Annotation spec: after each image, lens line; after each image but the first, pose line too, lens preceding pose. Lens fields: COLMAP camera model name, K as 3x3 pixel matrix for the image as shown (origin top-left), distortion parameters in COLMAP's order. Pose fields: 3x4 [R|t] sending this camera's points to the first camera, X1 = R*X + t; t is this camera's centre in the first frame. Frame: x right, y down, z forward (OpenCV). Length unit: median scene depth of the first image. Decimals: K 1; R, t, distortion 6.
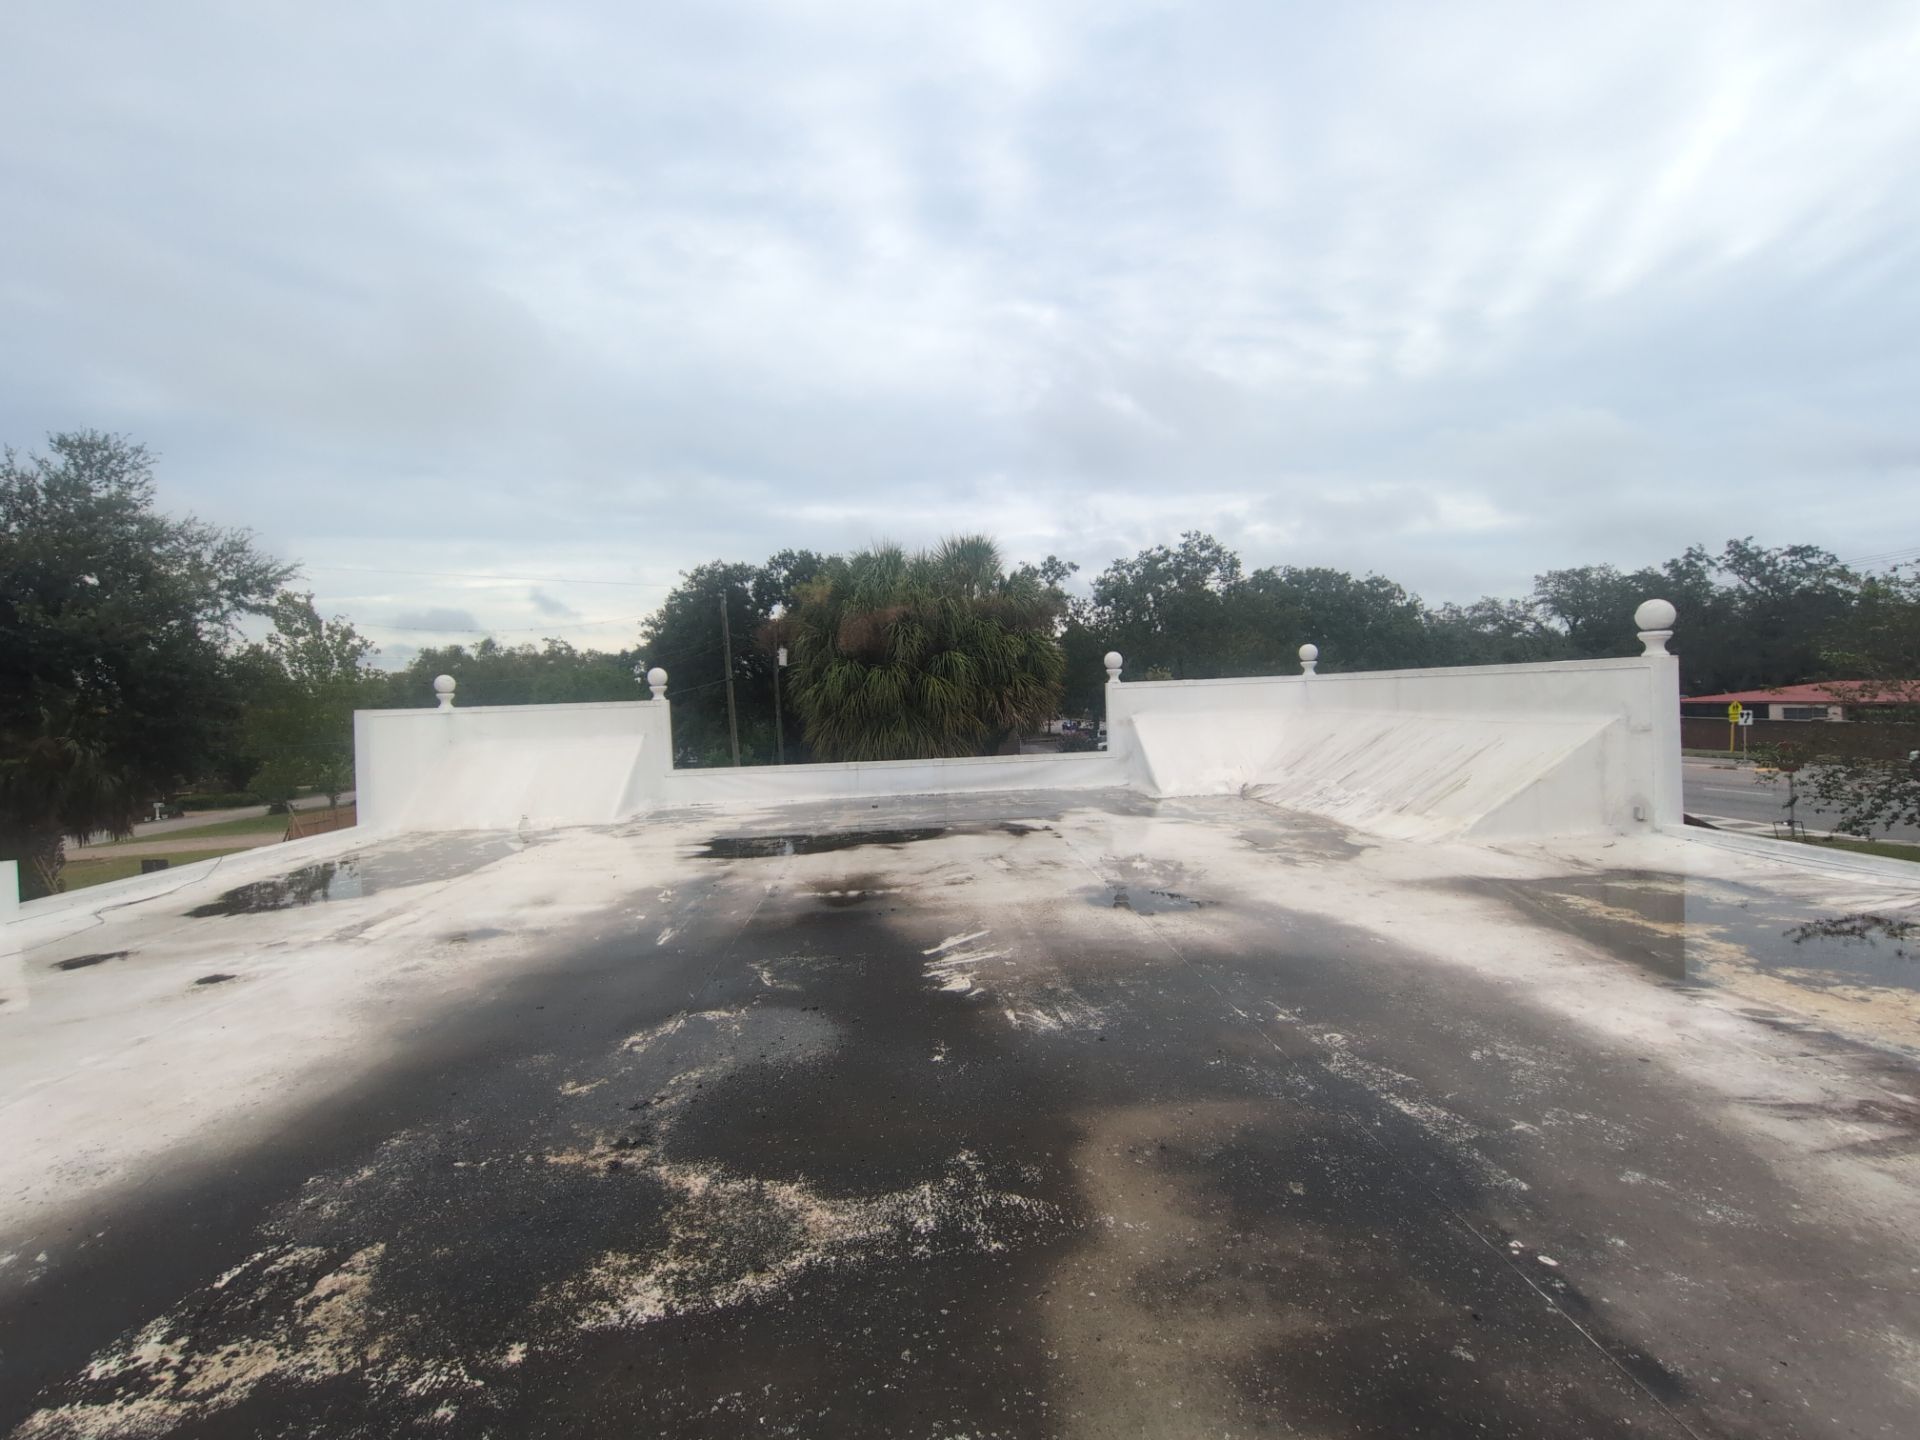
lens RADIAL K [[849.8, 0, 955.5], [0, 849.8, 747.4], [0, 0, 1]] dist [-0.017231, 0.000225]
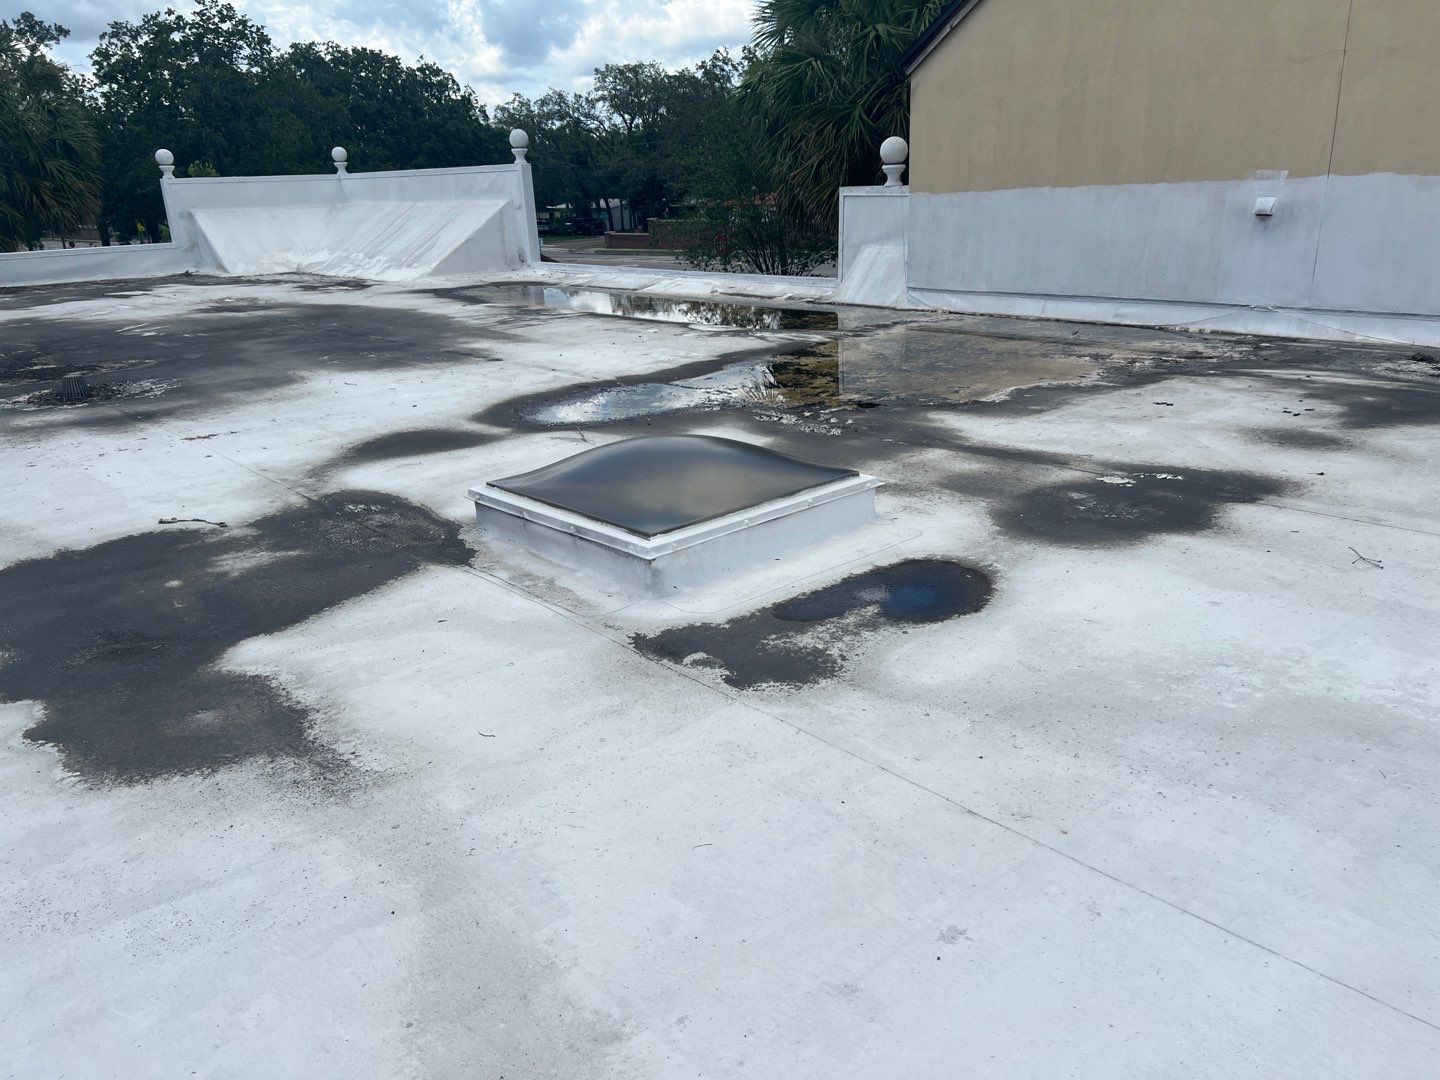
lens RADIAL K [[1086.9, 0, 720.0], [0, 1086.9, 540.0], [0, 0, 1]] dist [-0.002763, 0.032202]
pose [[0.780023, -0.188595, 0.596654, -0.074805], [0.042700, 0.967321, 0.249934, 0.021848], [-0.624292, -0.169477, 0.762586, -0.242809]]
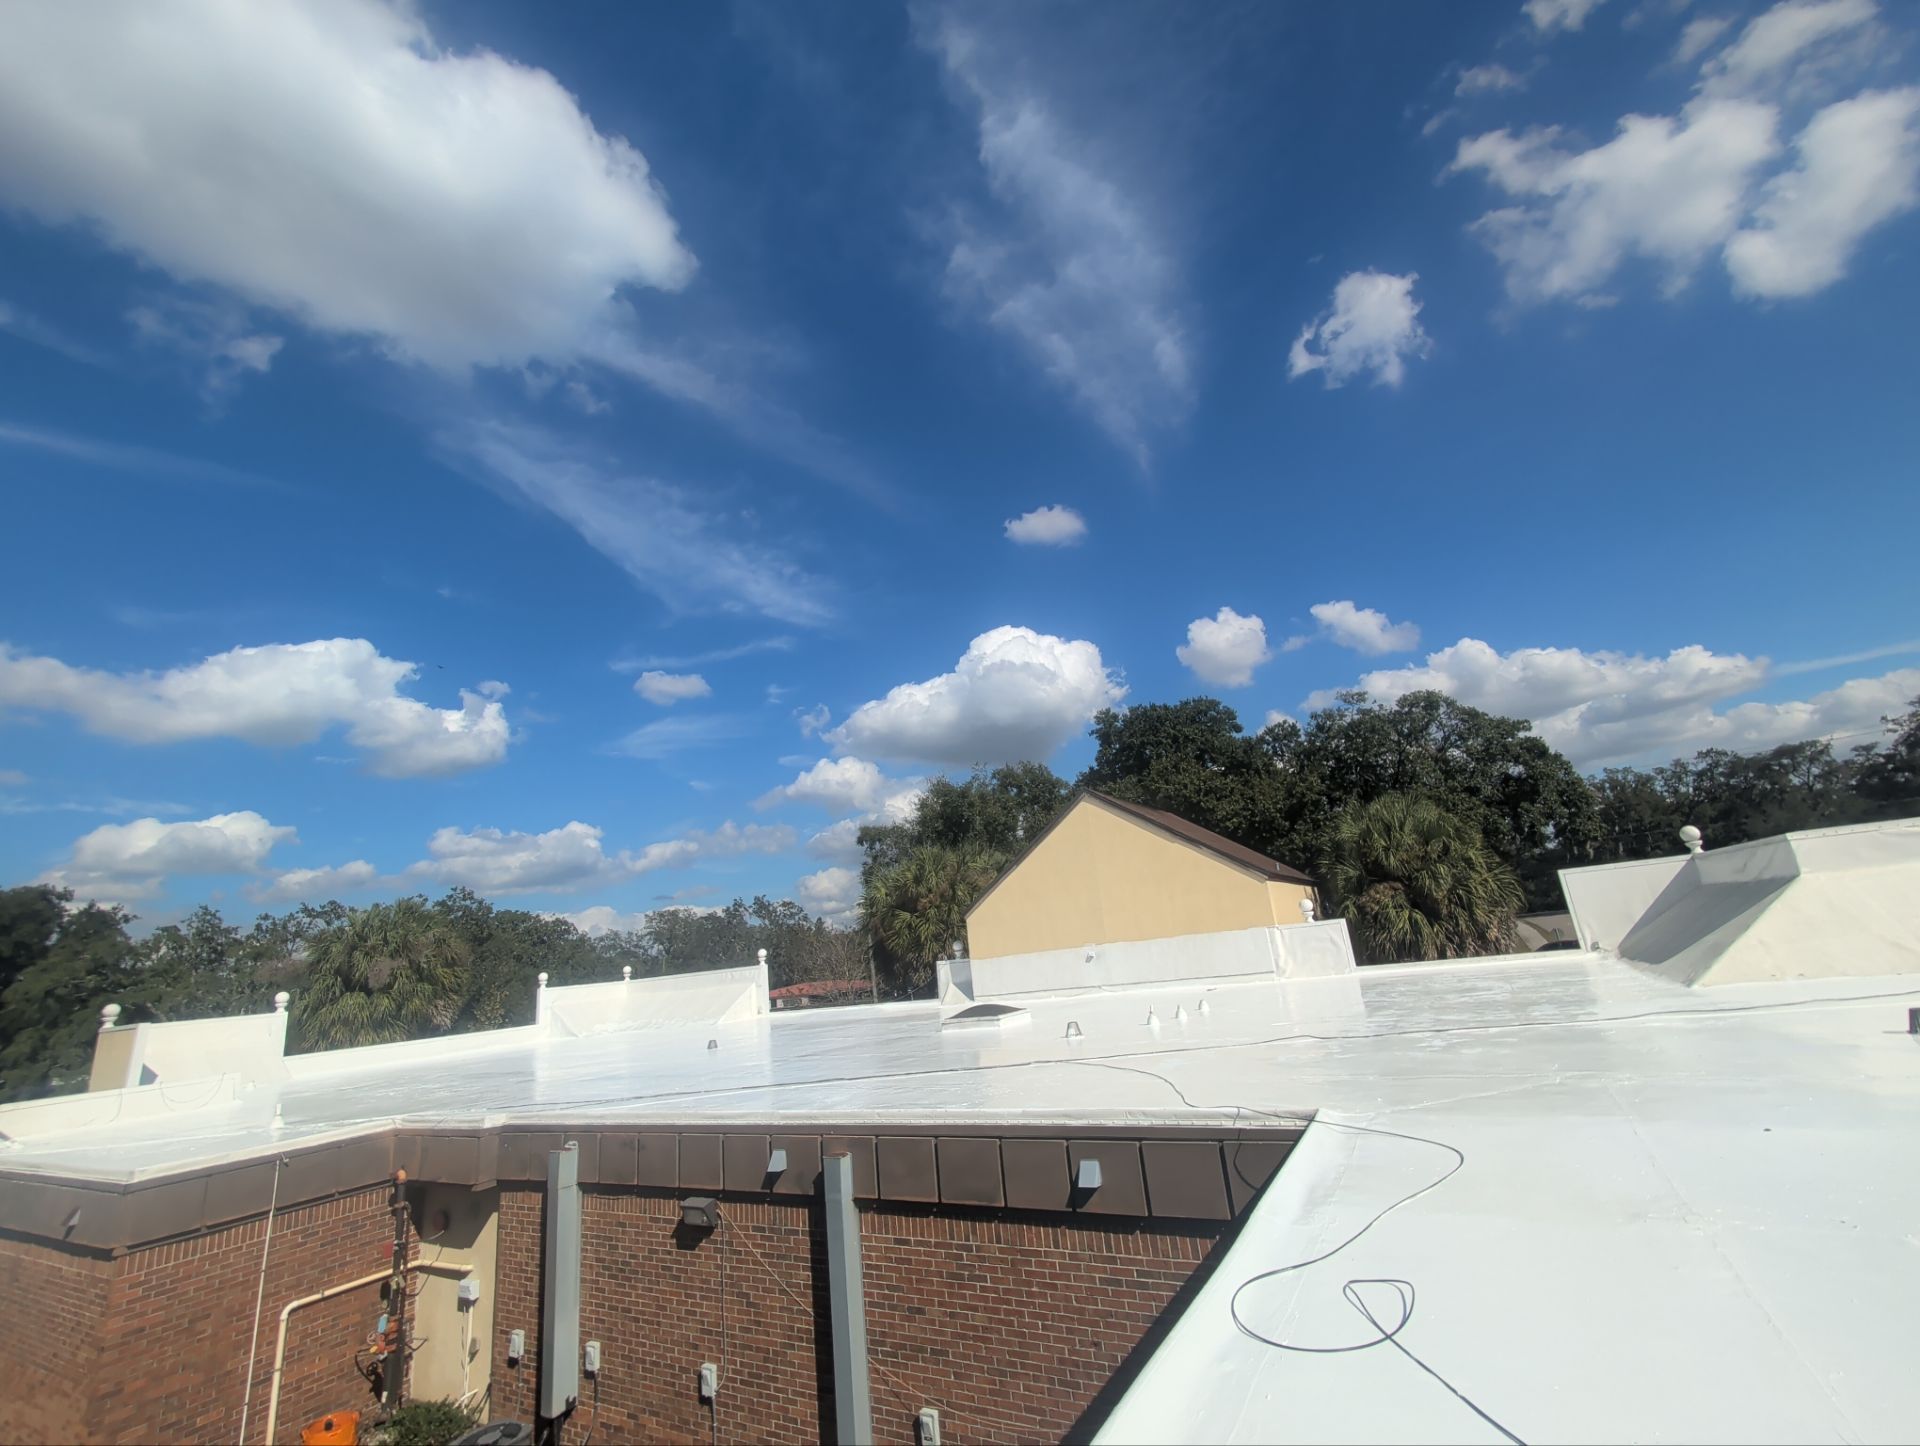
lens RADIAL K [[811.8, 0, 988.7], [0, 811.8, 729.2], [0, 0, 1]] dist [-0.002227, -0.001206]
pose [[0.523396, 0.212976, 0.825044, -0.379424], [0.133656, 0.935754, -0.326345, 0.045720], [-0.841542, 0.281080, 0.461304, -0.370729]]
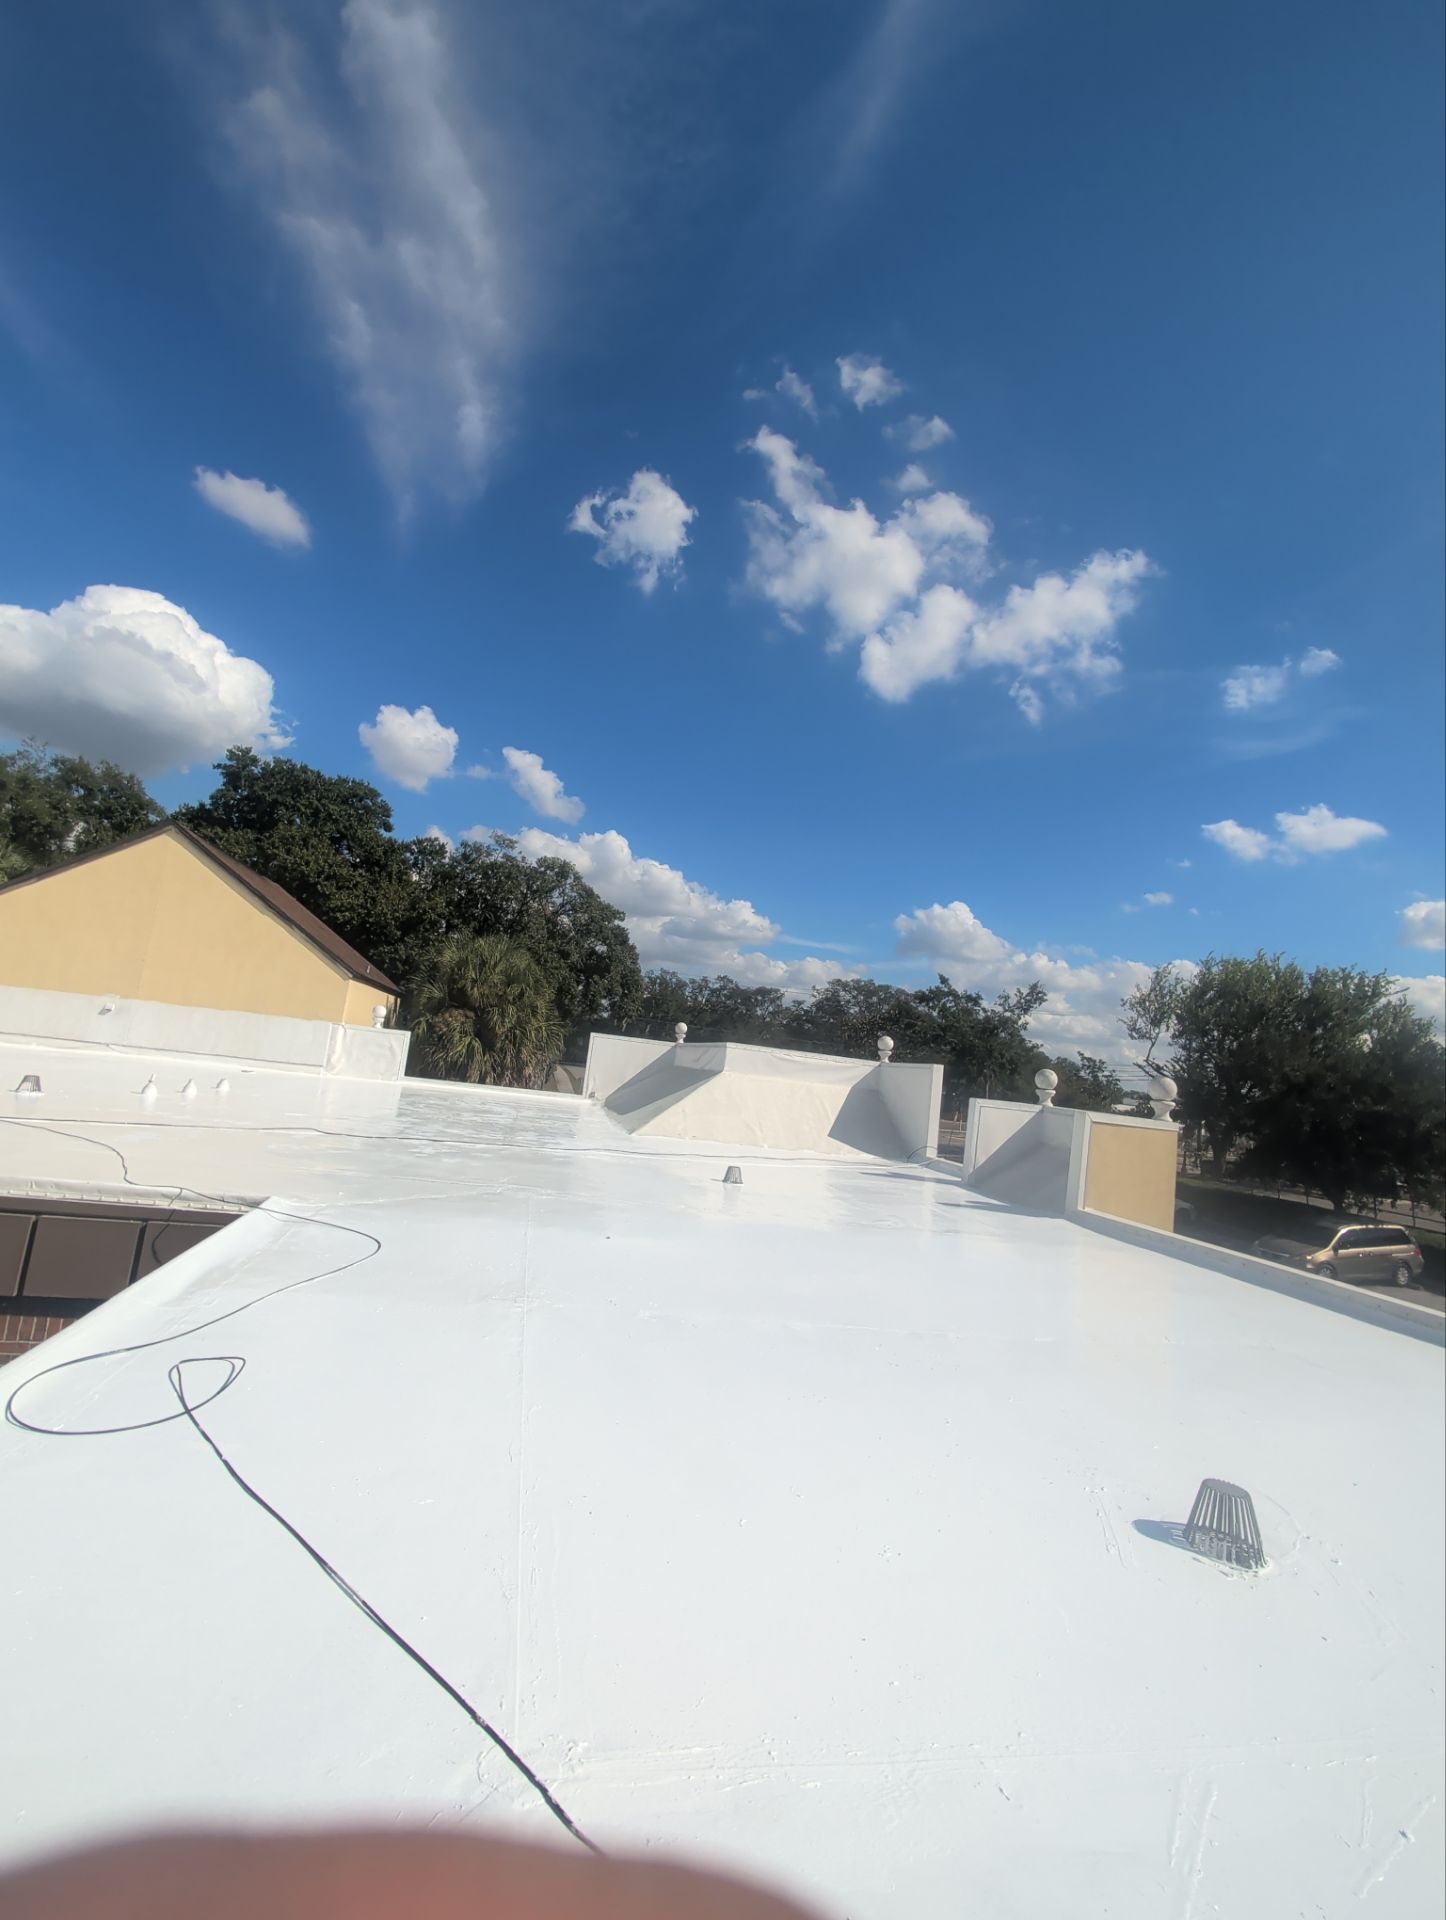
lens RADIAL K [[795.3, 0, 723.0], [0, 795.3, 960.0], [0, 0, 1]] dist [0.000916, -0.003765]
pose [[-0.210359, 0.144943, 0.966820, -0.373093], [-0.048546, 0.986180, -0.158408, 0.047029], [-0.976418, -0.080258, -0.200415, -0.382096]]
